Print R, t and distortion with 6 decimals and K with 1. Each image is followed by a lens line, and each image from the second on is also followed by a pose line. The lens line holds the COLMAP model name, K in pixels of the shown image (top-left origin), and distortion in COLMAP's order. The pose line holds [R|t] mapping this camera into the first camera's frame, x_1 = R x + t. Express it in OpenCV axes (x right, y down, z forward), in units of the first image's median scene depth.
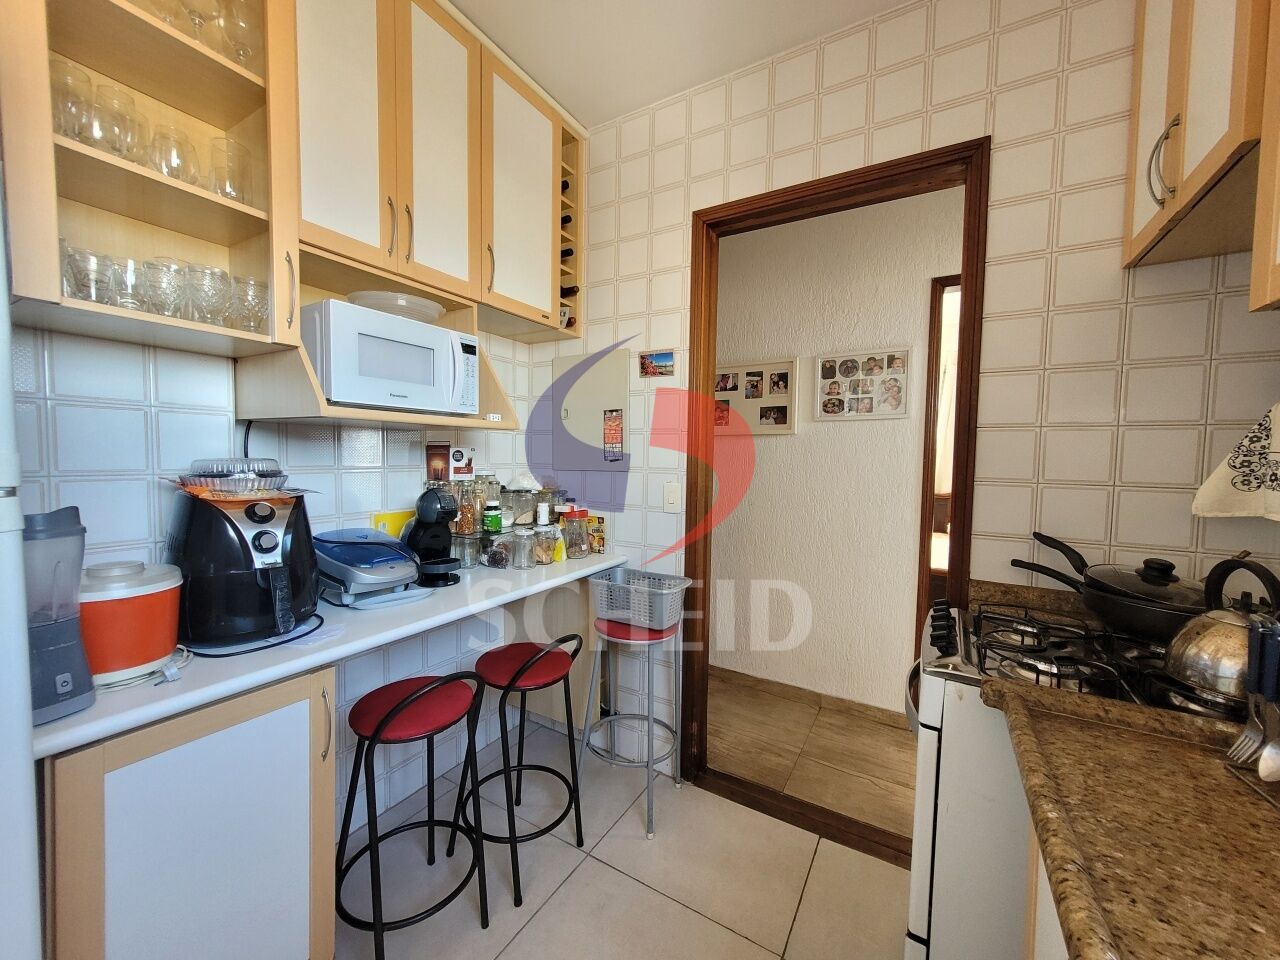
lens RADIAL K [[496.6, 0, 634.5], [0, 496.6, 480.2], [0, 0, 1]] dist [0.003118, -0.000031]
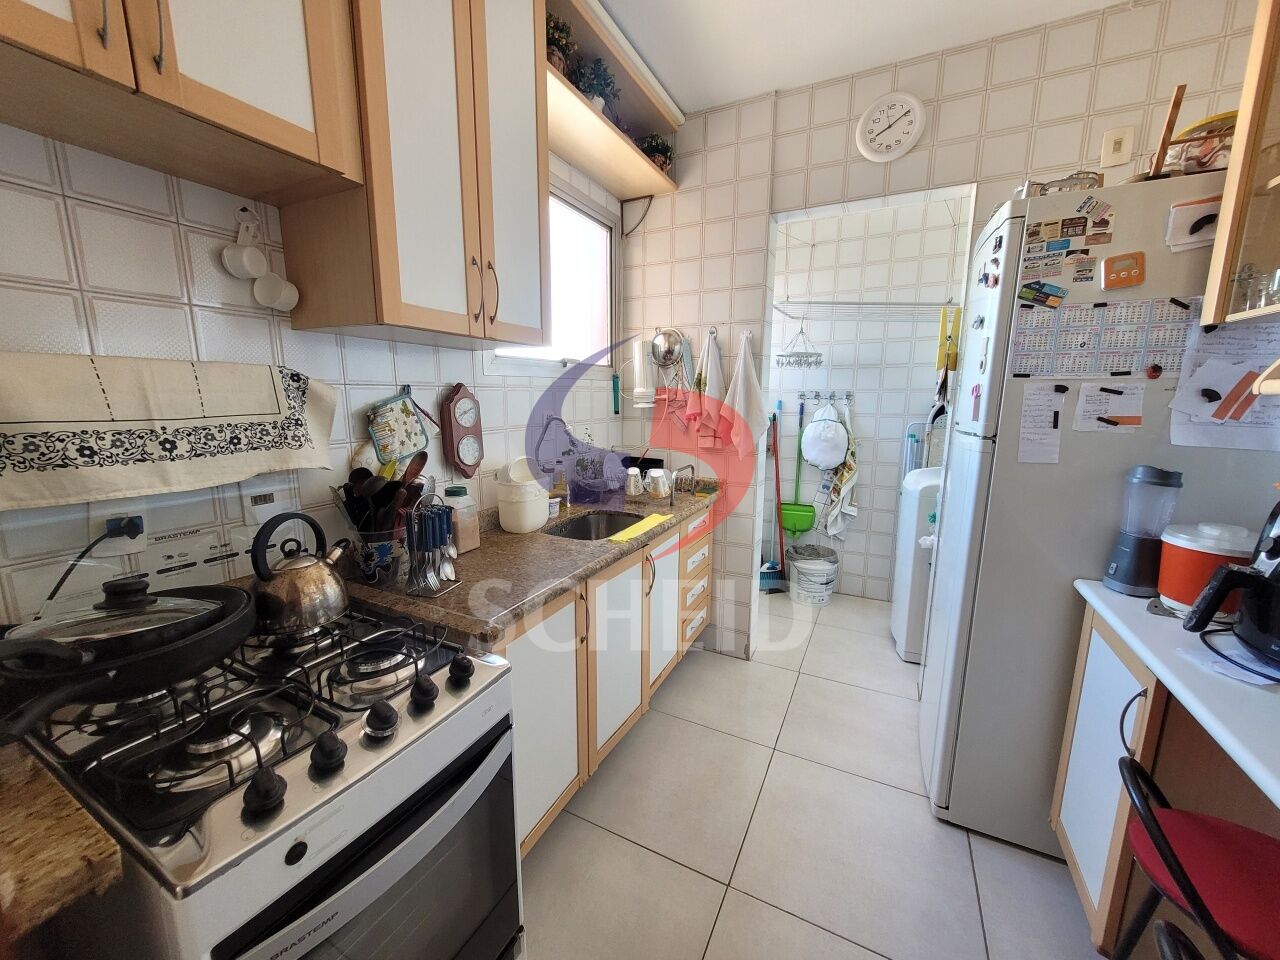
lens RADIAL K [[496.6, 0, 634.5], [0, 496.6, 480.2], [0, 0, 1]] dist [0.003118, -0.000031]
pose [[-0.997128, -0.005794, -0.075518, 0.310170], [-0.022043, 0.976108, 0.216163, -0.112671], [0.072461, 0.217207, -0.973432, 1.330644]]
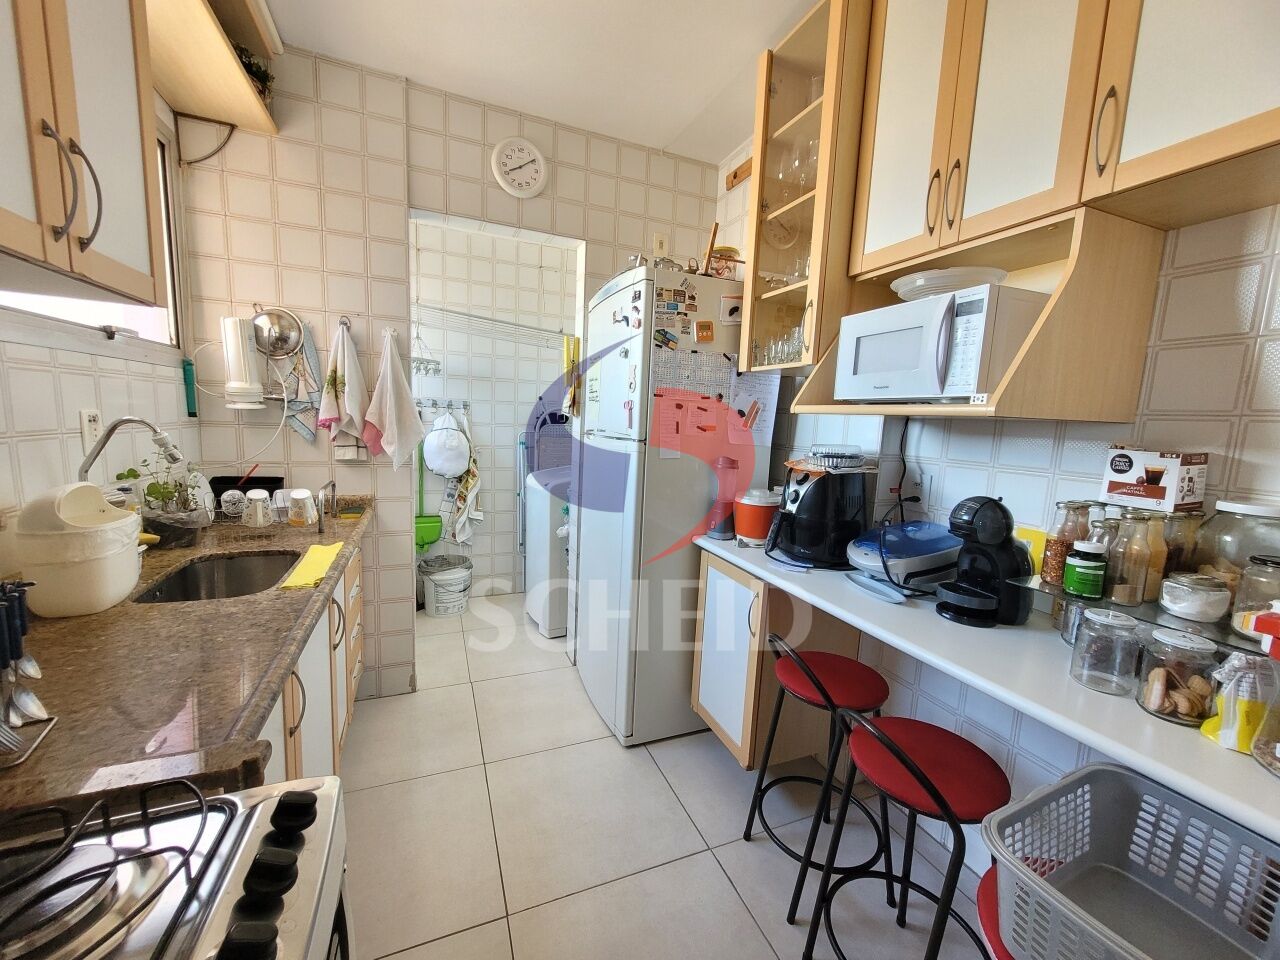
lens RADIAL K [[496.6, 0, 634.5], [0, 496.6, 480.2], [0, 0, 1]] dist [0.003118, -0.000031]
pose [[-0.597004, 0.060304, -0.799969, 0.607869], [-0.092415, 0.985363, 0.143248, -0.079359], [0.796898, 0.159449, -0.582692, 1.157698]]
